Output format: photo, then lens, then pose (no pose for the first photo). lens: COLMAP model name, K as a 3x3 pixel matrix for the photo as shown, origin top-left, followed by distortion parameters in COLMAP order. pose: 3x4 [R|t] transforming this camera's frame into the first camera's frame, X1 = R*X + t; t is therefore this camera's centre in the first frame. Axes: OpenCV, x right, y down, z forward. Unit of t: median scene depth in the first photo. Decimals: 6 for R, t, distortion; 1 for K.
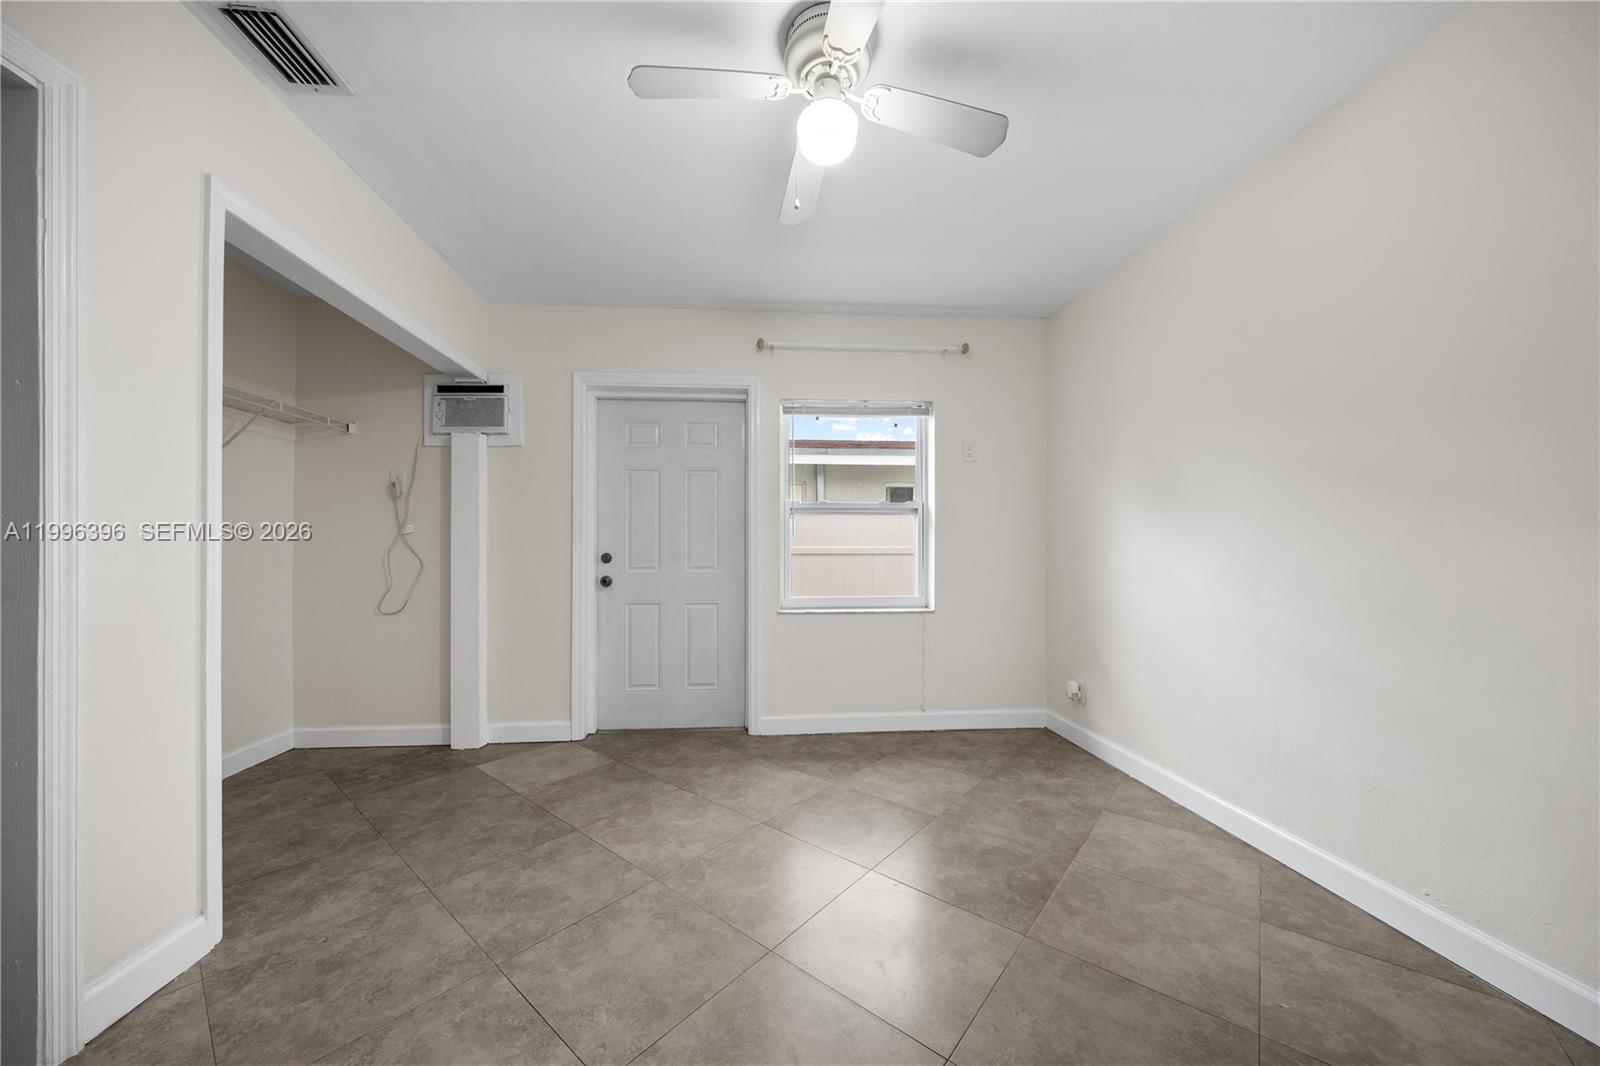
lens RADIAL K [[562.0, 0, 788.8], [0, 562.0, 551.5], [0, 0, 1]] dist [-0.006211, -0.000211]
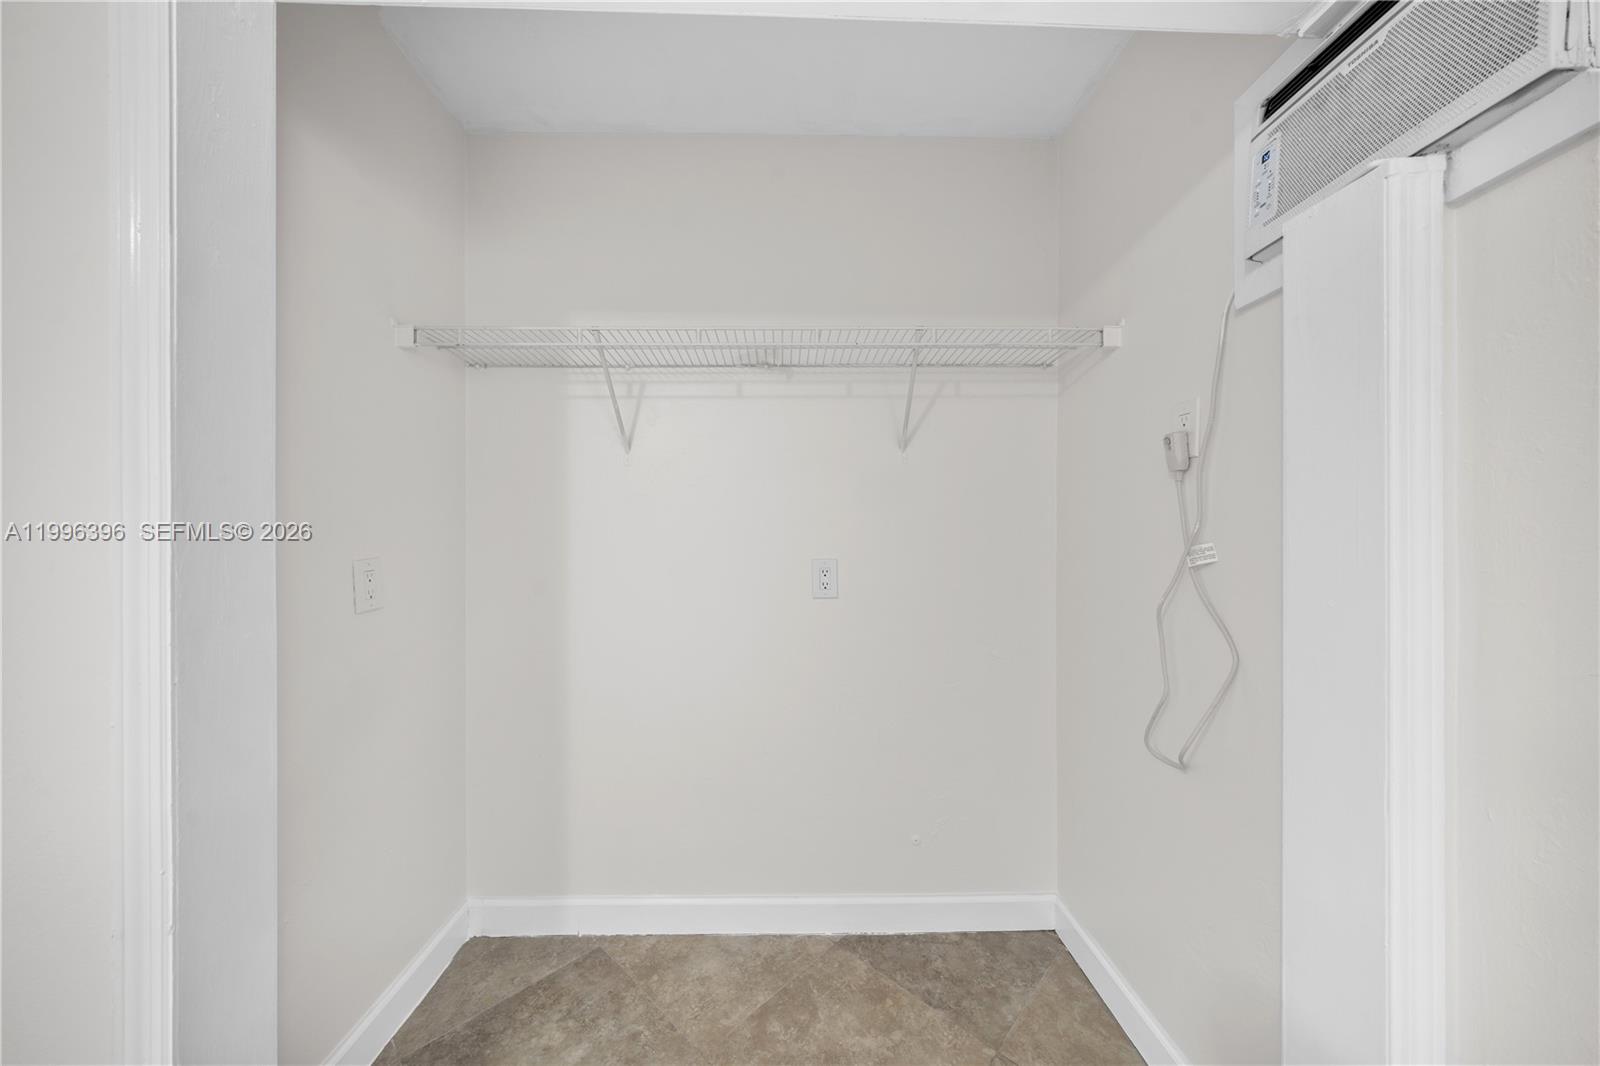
lens RADIAL K [[549.9, 0, 792.8], [0, 549.9, 537.1], [0, 0, 1]] dist [0.000018, 0.000039]
pose [[-0.053014, -0.002112, -0.998592, -0.328756], [-0.004299, 0.999989, -0.001887, -0.053413], [0.998584, 0.004192, -0.053023, 0.813376]]
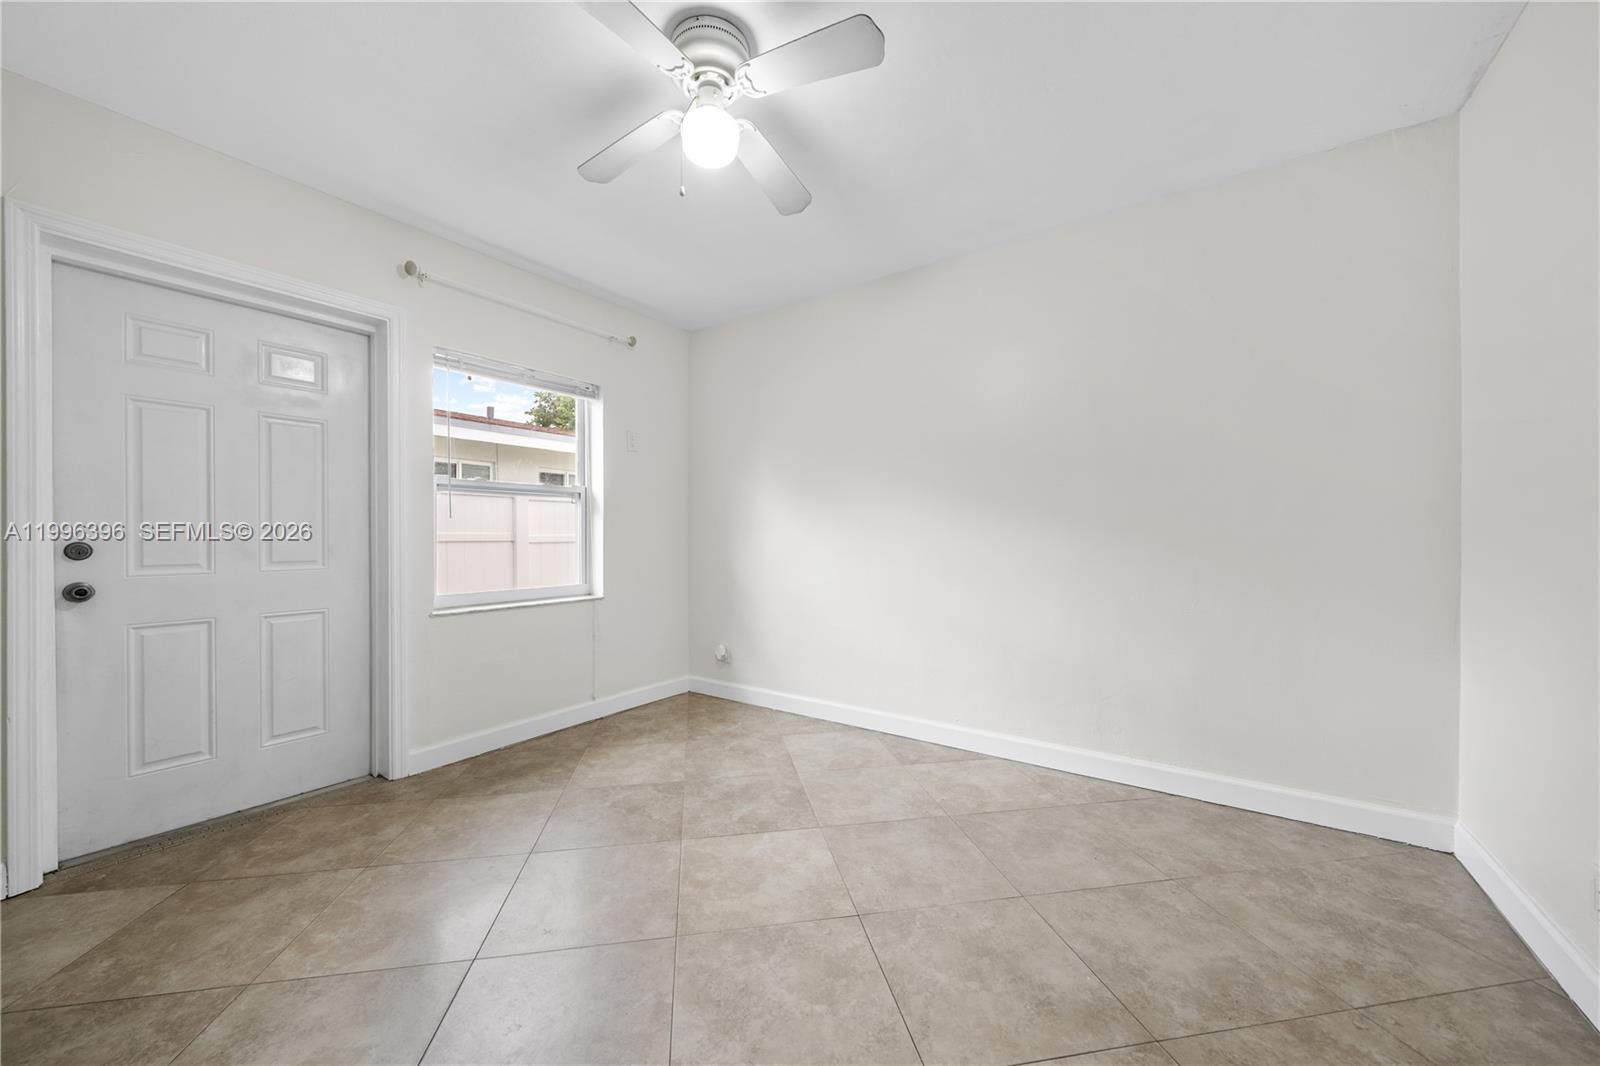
lens RADIAL K [[575.8, 0, 796.8], [0, 575.8, 545.3], [0, 0, 1]] dist [-0.000282, -0.002170]
pose [[0.641445, -0.013154, 0.767056, -0.356469], [0.004127, 0.999898, 0.013696, 0.001412], [-0.767158, -0.005620, 0.641433, 0.096399]]
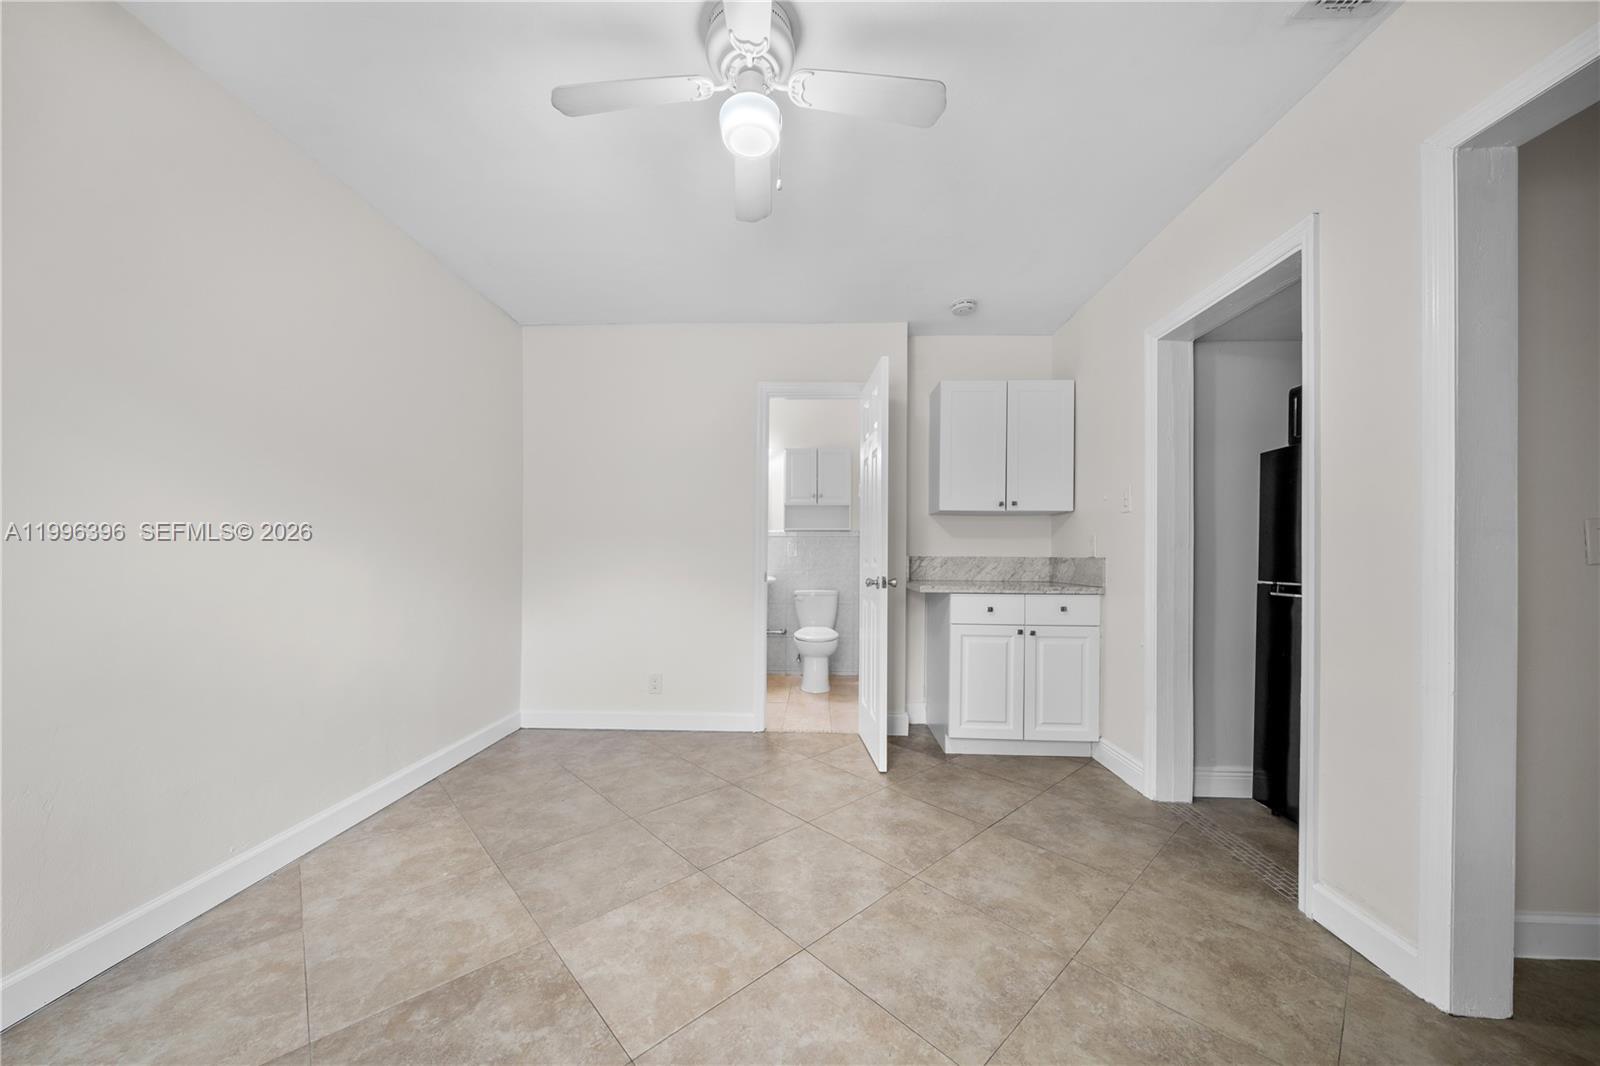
lens RADIAL K [[555.0, 0, 787.5], [0, 555.0, 562.6], [0, 0, 1]] dist [-0.005131, -0.000172]
pose [[-0.991284, -0.008399, 0.131478, -0.067653], [-0.006989, 0.999913, 0.011187, 0.003222], [-0.131560, 0.010170, -0.991256, 1.053004]]
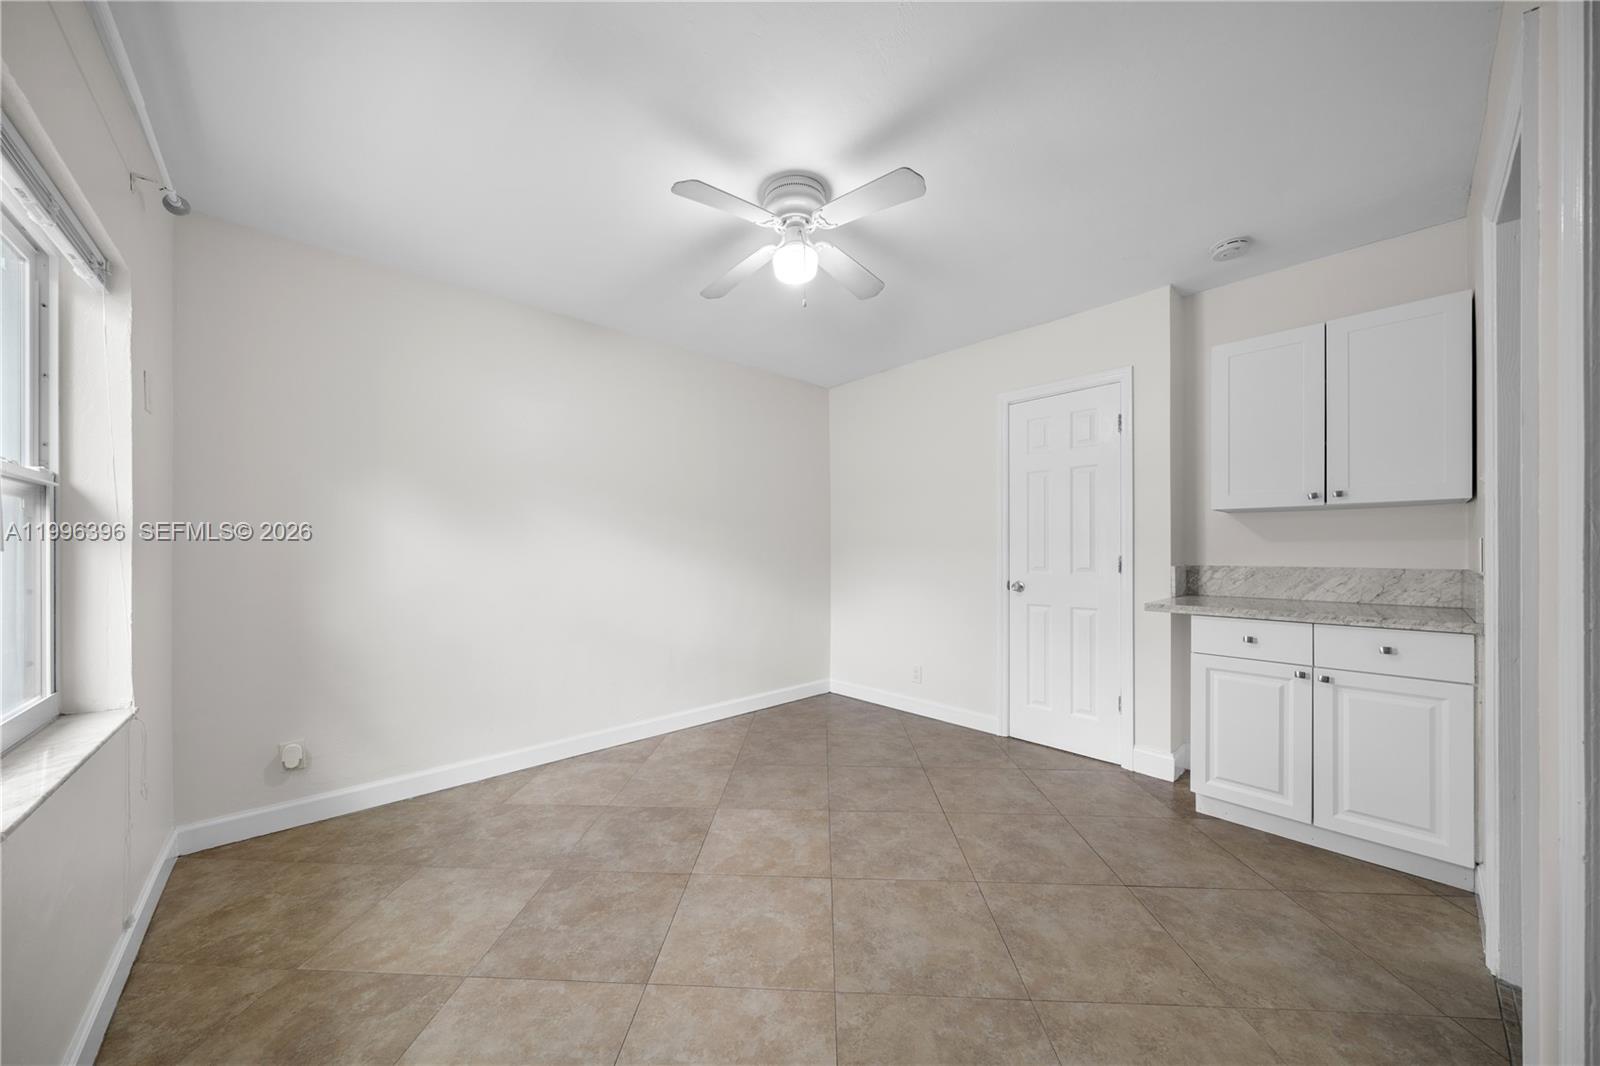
lens RADIAL K [[545.9, 0, 788.4], [0, 545.9, 563.7], [0, 0, 1]] dist [0.001210, -0.002346]
pose [[-0.599735, -0.017145, 0.800015, -0.523871], [0.005714, 0.999653, 0.025708, -0.032288], [-0.800178, 0.019989, -0.599430, 0.974281]]
